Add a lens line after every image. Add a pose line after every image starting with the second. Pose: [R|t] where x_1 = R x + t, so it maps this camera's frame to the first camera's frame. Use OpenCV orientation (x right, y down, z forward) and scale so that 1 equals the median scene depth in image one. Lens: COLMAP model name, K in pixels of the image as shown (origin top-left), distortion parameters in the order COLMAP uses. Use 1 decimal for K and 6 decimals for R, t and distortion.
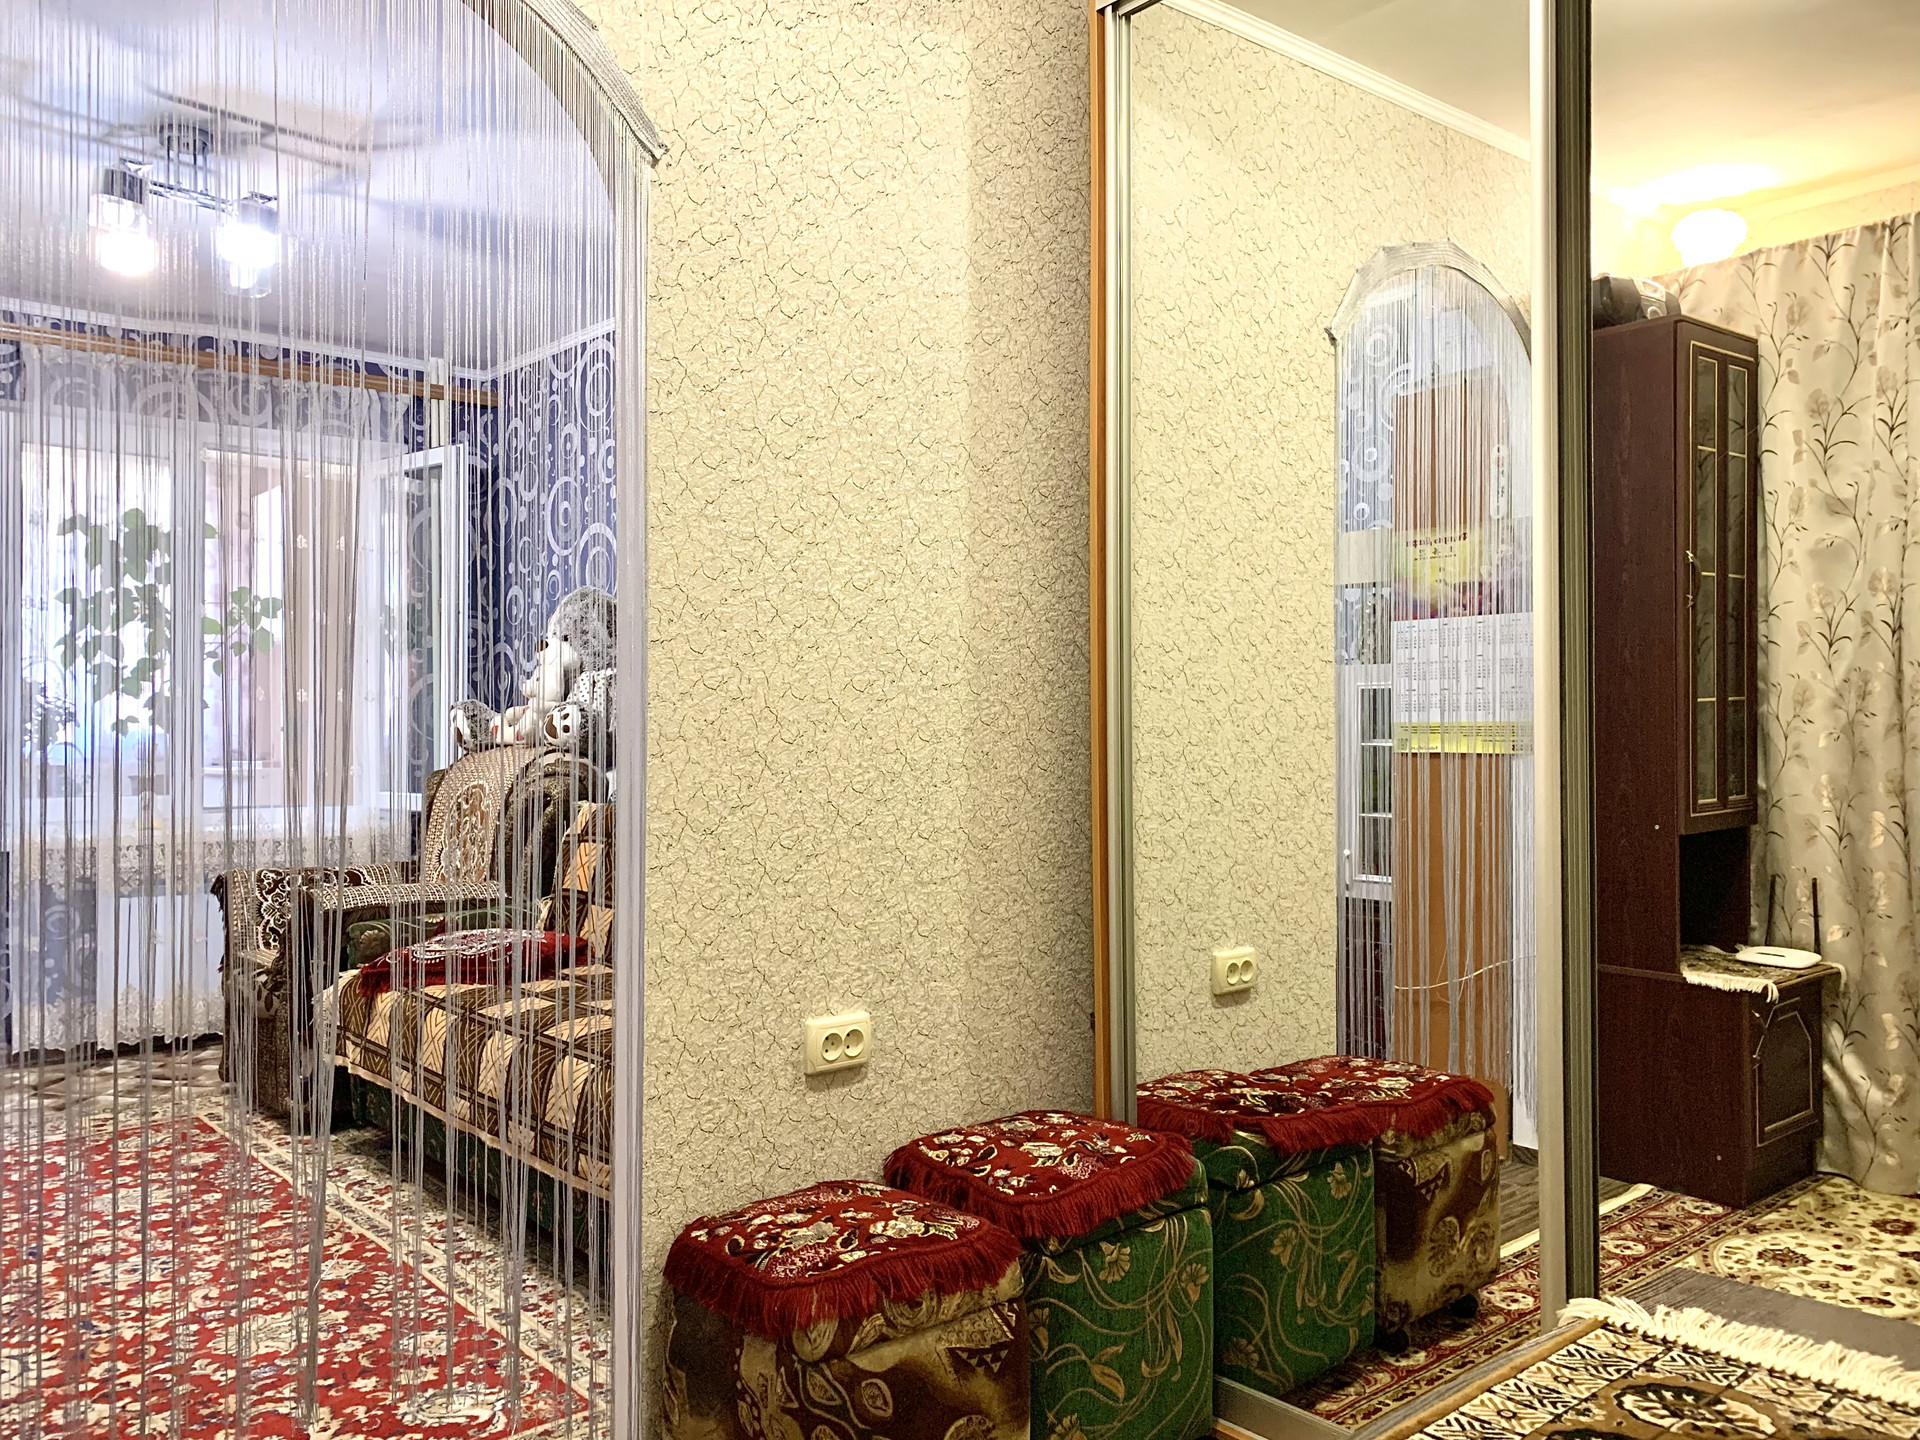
lens RADIAL K [[1464.1, 0, 966.6], [0, 1464.1, 722.6], [0, 0, 1]] dist [0.018799, -0.016950]
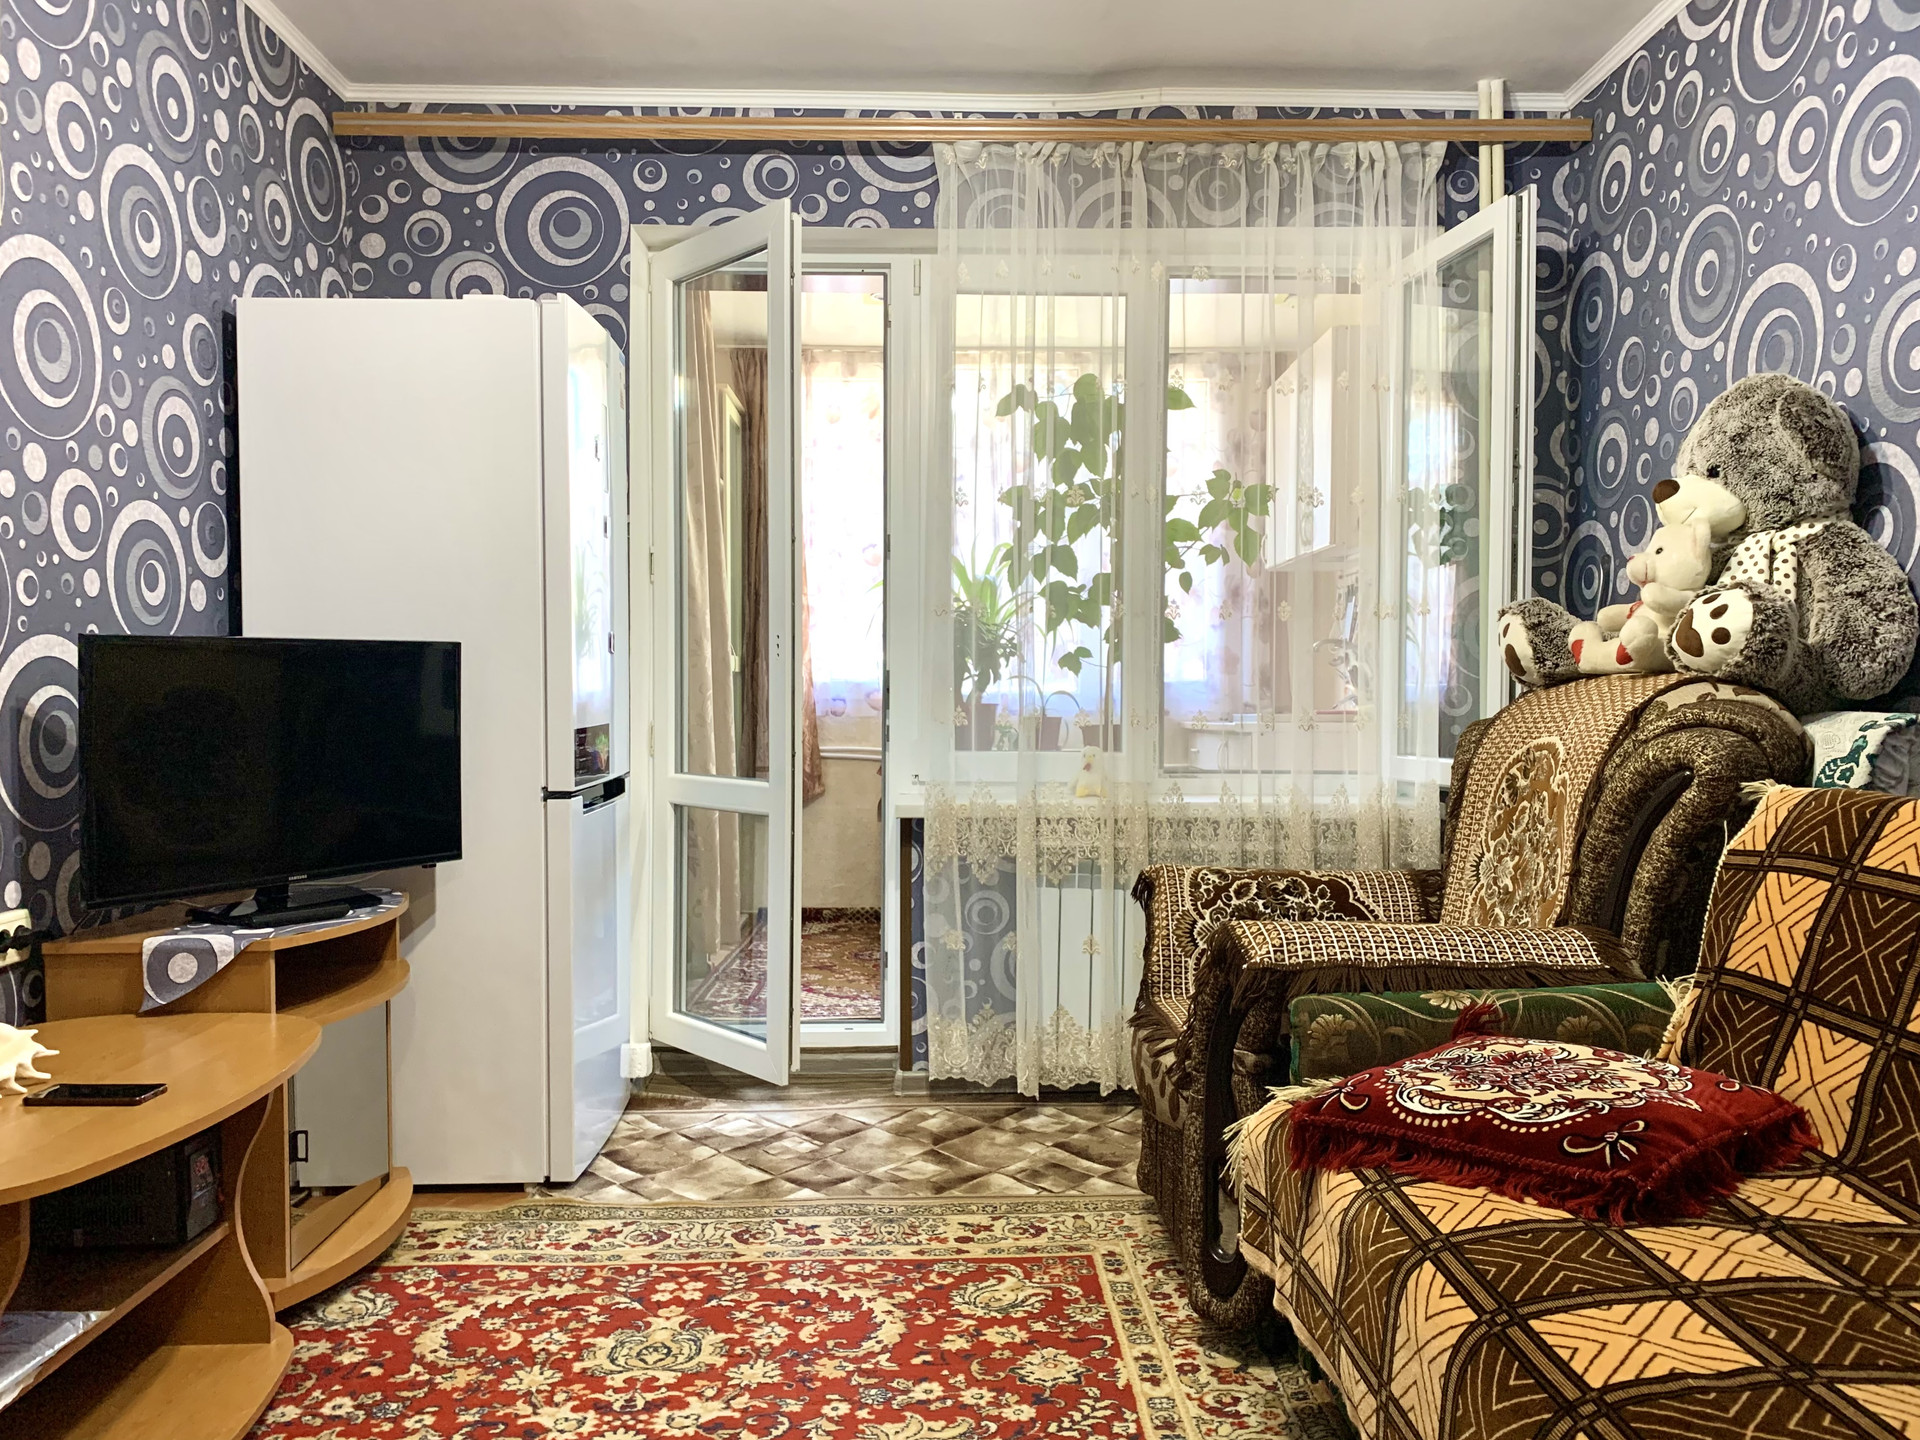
lens RADIAL K [[1464.1, 0, 952.1], [0, 1464.1, 724.3], [0, 0, 1]] dist [0.018799, -0.016950]
pose [[0.756026, 0.009272, -0.654475, -0.135870], [0.003958, 0.999817, 0.018736, 0.023240], [0.654529, -0.016755, 0.755851, 0.423334]]
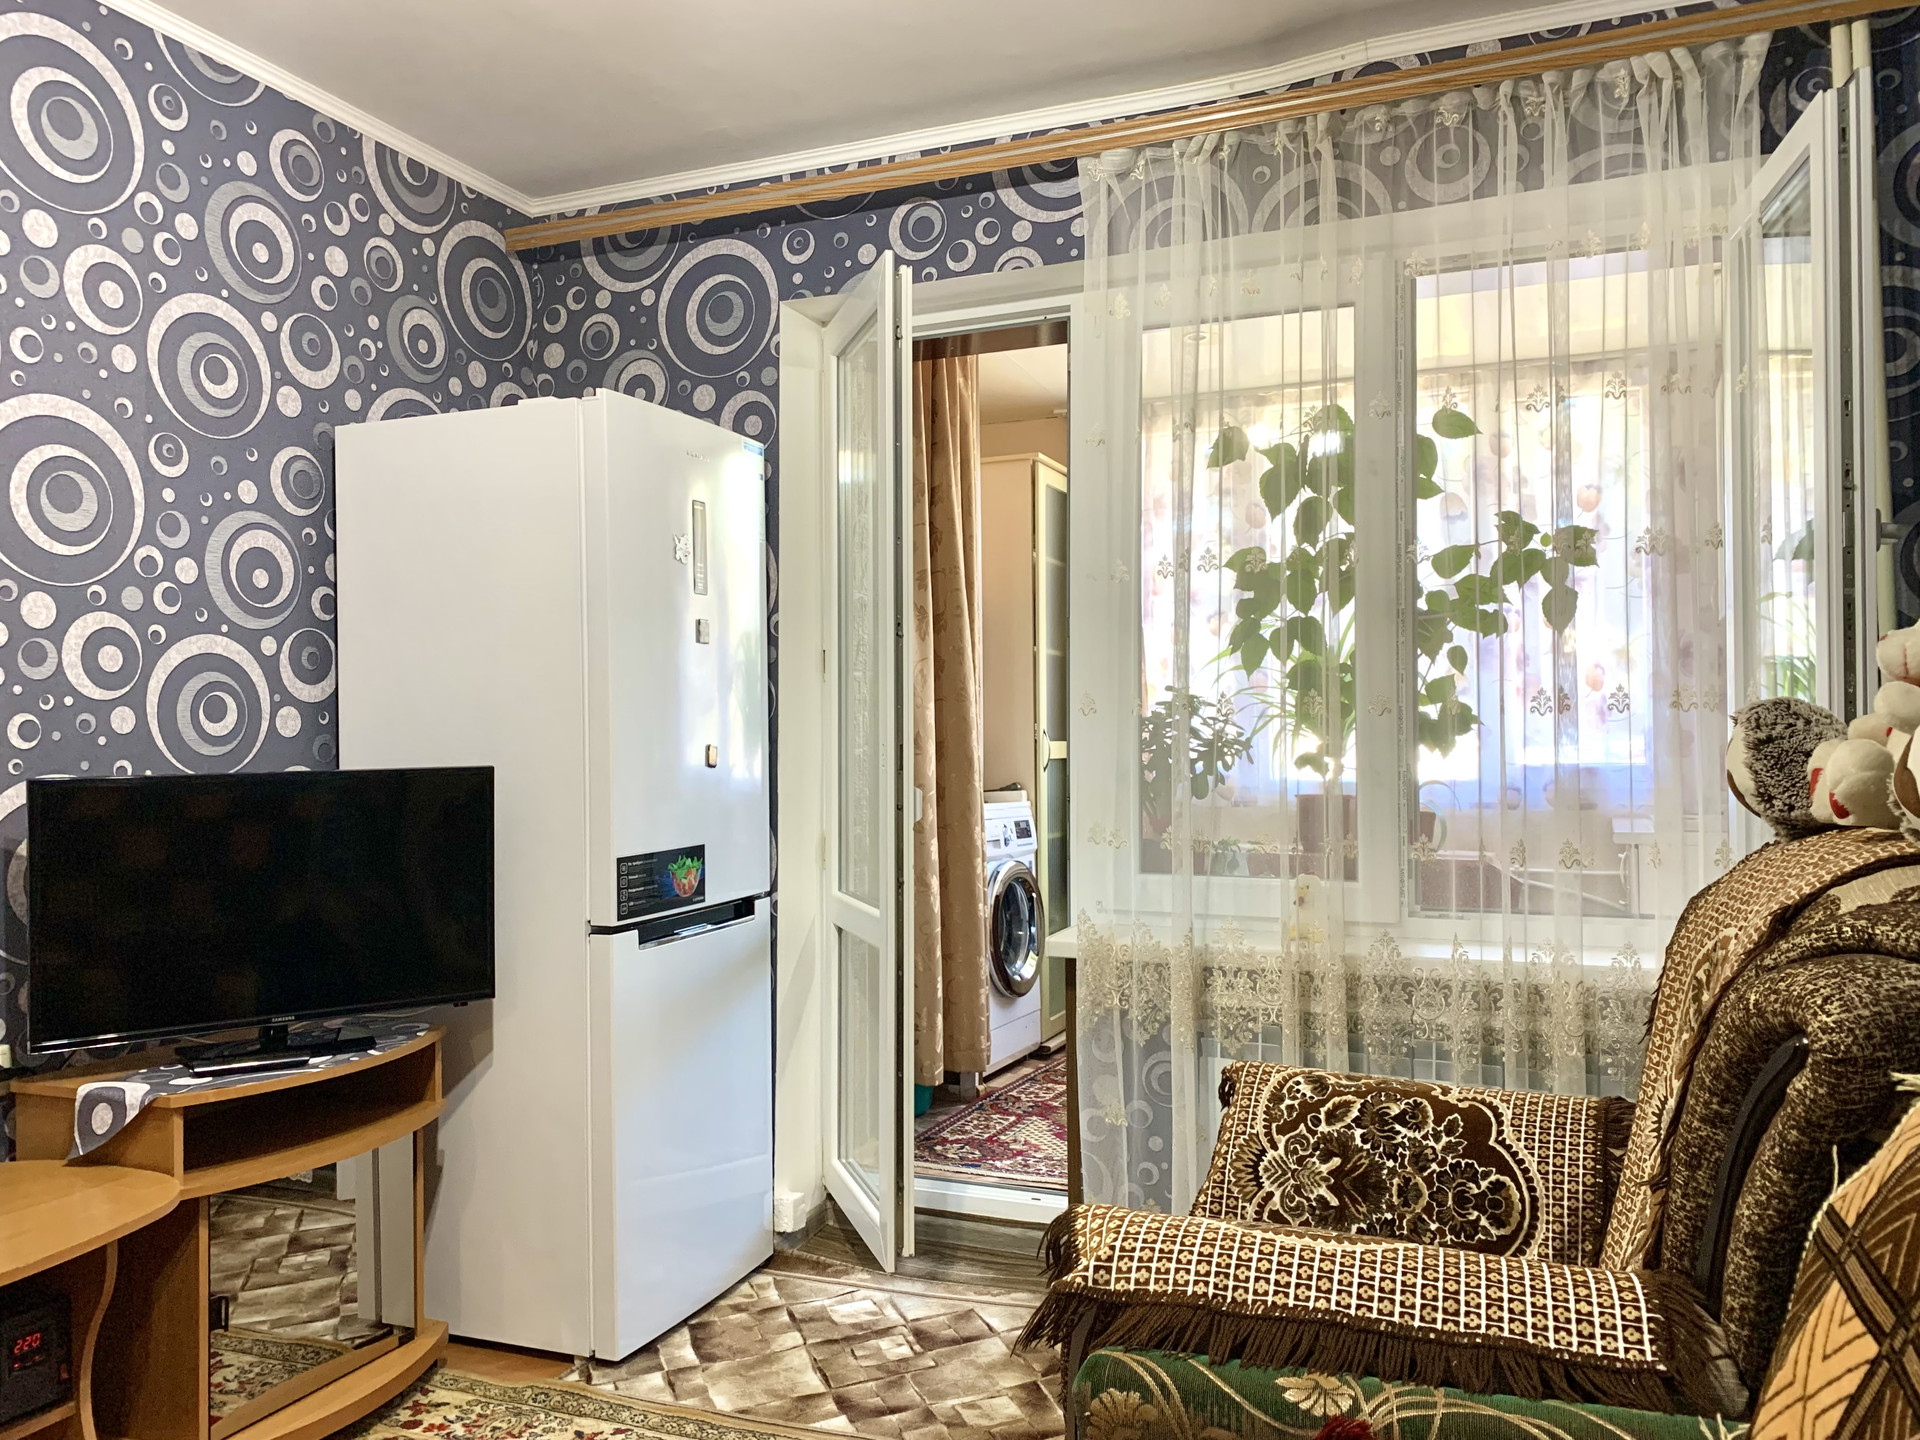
lens RADIAL K [[1464.1, 0, 966.2], [0, 1464.1, 716.6], [0, 0, 1]] dist [0.018799, -0.016950]
pose [[0.425795, -0.026333, -0.904436, -0.091553], [0.010613, 0.999653, -0.024109, -0.003588], [0.904757, 0.000667, 0.425927, 0.669747]]
